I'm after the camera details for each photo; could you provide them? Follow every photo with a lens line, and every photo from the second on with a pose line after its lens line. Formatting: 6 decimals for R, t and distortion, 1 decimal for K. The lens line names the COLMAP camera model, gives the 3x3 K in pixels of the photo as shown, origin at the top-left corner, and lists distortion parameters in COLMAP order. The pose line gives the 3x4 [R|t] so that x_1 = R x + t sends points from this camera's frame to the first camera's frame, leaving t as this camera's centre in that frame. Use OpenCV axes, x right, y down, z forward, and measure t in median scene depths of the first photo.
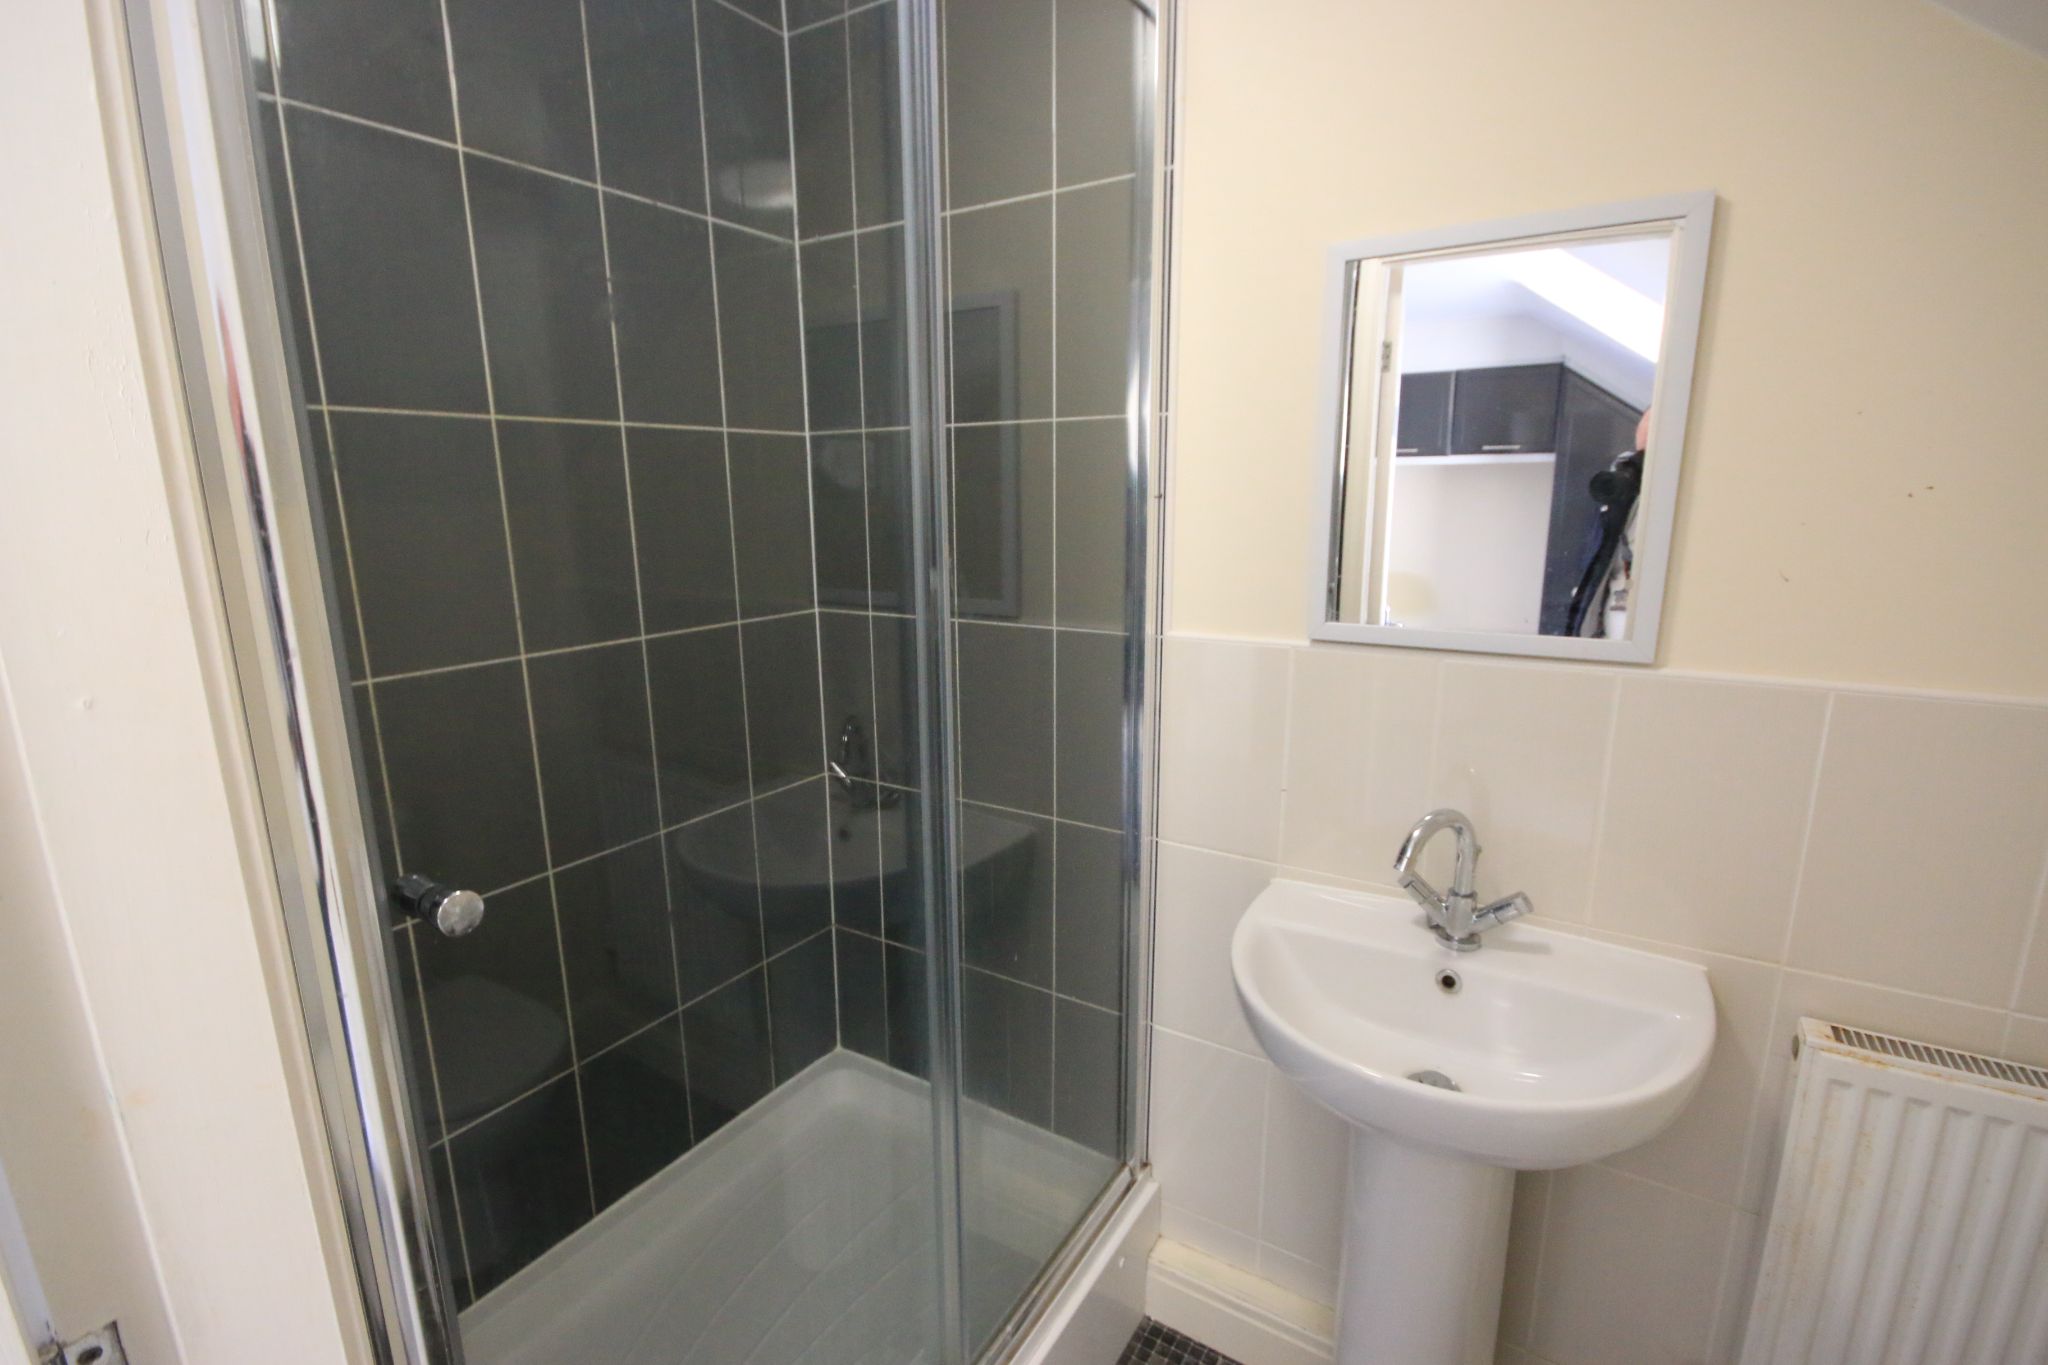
lens RADIAL K [[934.0, 0, 1033.5], [0, 934.0, 685.4], [0, 0, 1]] dist [-0.002315, -0.001732]
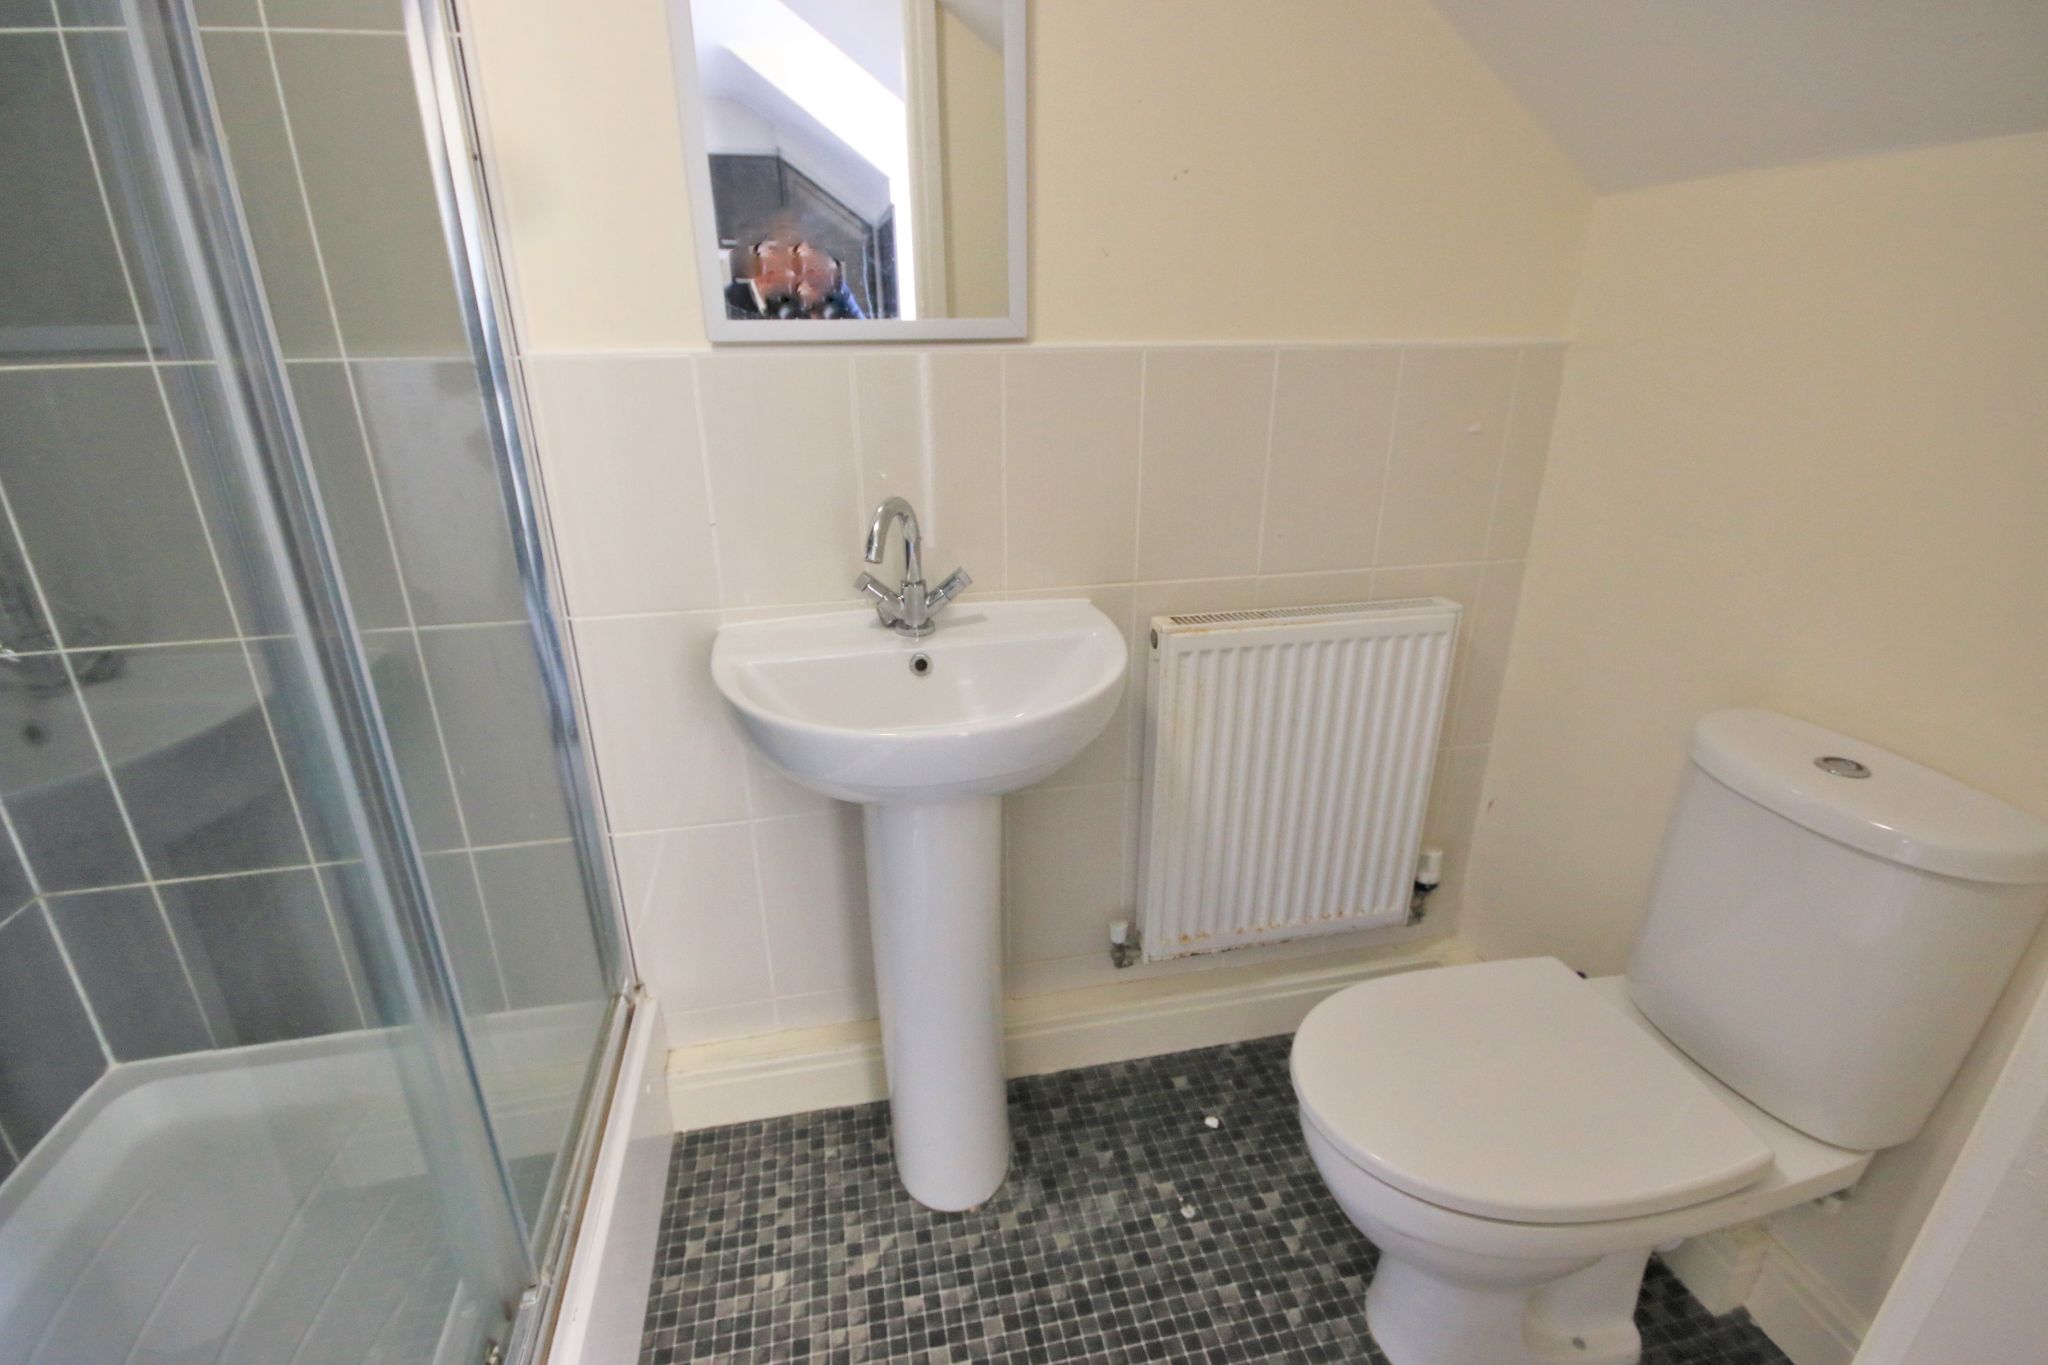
lens RADIAL K [[934.0, 0, 1018.5], [0, 934.0, 691.6], [0, 0, 1]] dist [-0.002315, -0.001732]
pose [[0.722247, -0.254055, 0.643285, -0.157332], [0.149514, 0.965451, 0.213424, 0.133682], [-0.675282, -0.057964, 0.735279, 0.143100]]
